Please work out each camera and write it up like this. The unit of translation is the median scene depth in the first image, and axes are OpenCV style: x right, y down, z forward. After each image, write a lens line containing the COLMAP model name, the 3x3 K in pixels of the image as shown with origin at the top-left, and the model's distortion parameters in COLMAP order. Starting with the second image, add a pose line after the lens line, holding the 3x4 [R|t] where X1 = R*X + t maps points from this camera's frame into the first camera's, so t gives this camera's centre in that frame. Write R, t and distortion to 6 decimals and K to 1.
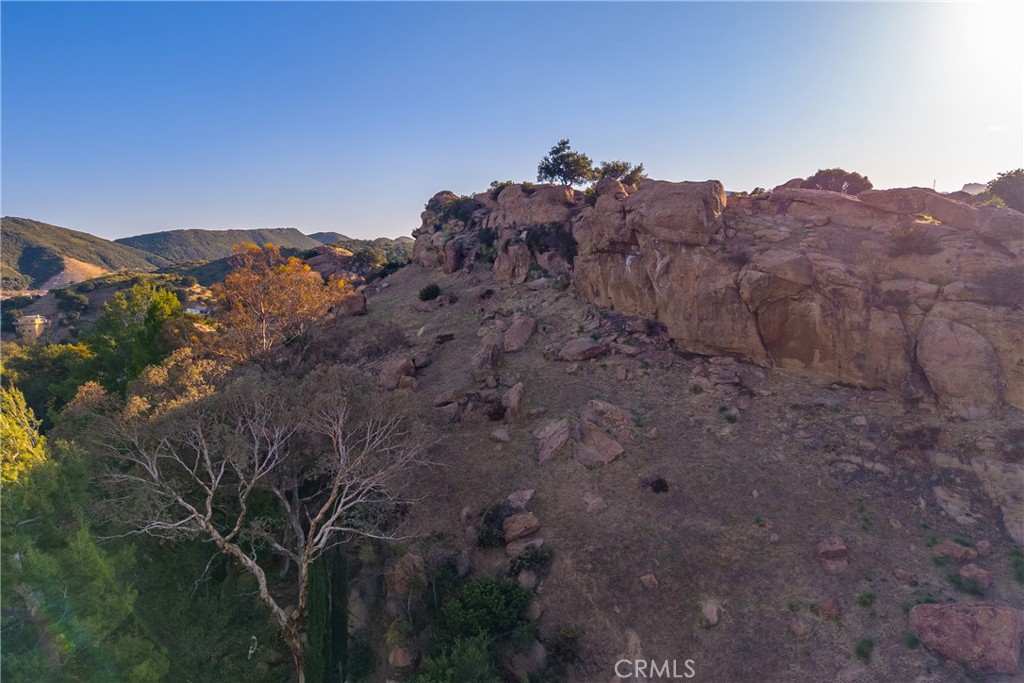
lens RADIAL K [[671.5, 0, 507.4], [0, 671.5, 346.9], [0, 0, 1]] dist [0.122821, -0.066168]
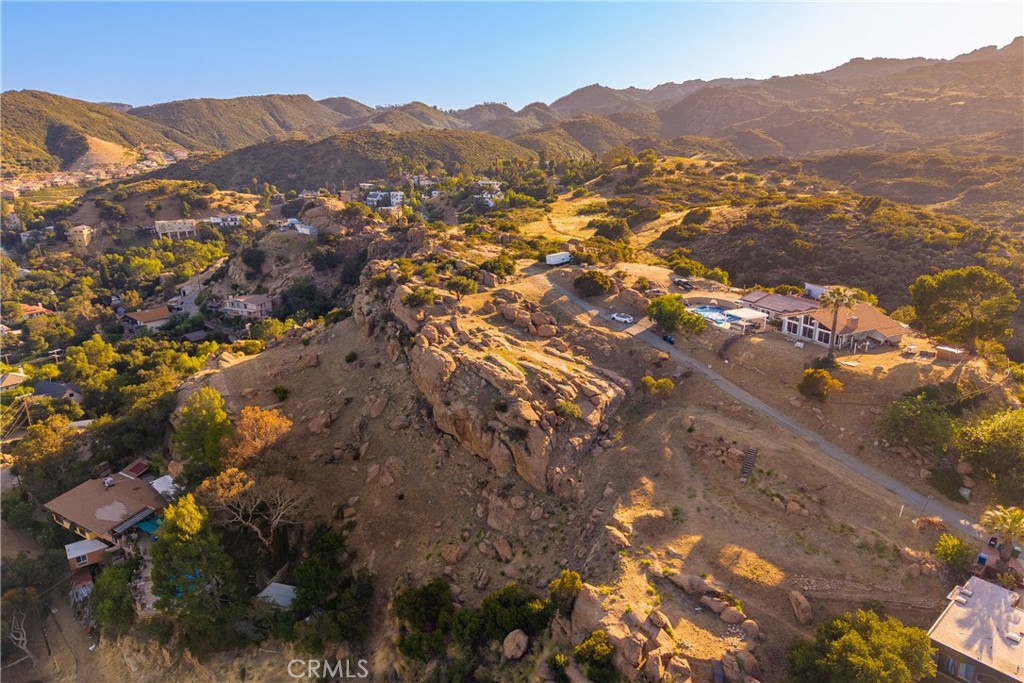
lens RADIAL K [[671.5, 0, 507.4], [0, 671.5, 346.9], [0, 0, 1]] dist [0.122821, -0.066168]
pose [[0.999391, 0.009592, -0.033549, 0.607064], [-0.002575, 0.979130, 0.203216, -0.786801], [0.034798, -0.203006, 0.978559, -1.291748]]
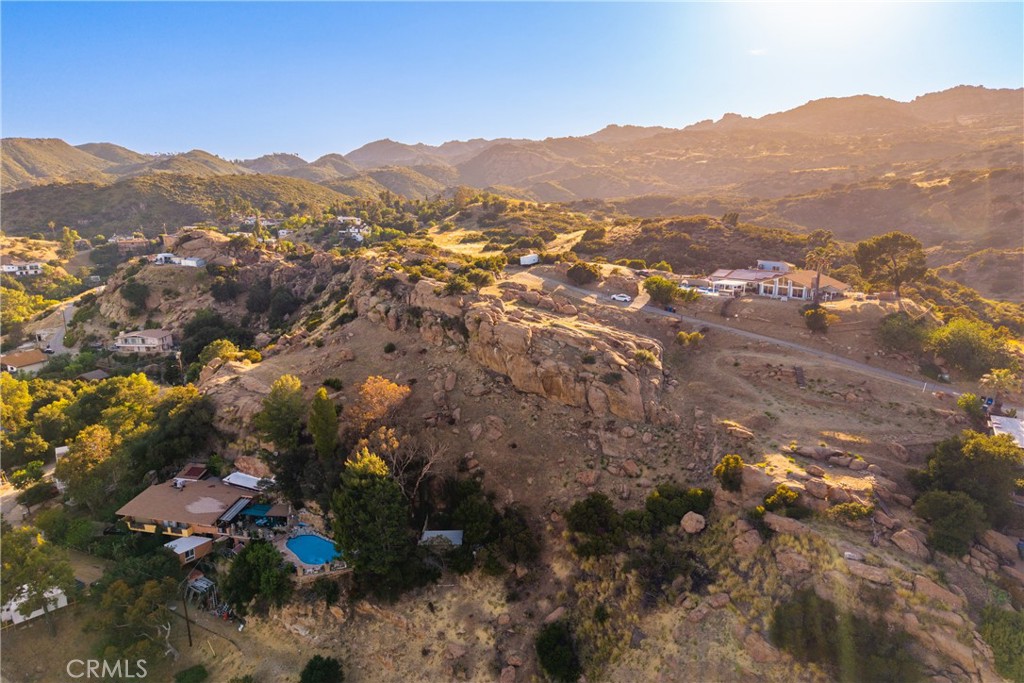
lens RADIAL K [[671.5, 0, 507.4], [0, 671.5, 346.9], [0, 0, 1]] dist [0.122821, -0.066168]
pose [[0.964131, -0.063278, 0.257773, -0.468870], [0.029046, 0.990487, 0.134503, -0.542631], [-0.263832, -0.122192, 0.956798, -1.550858]]
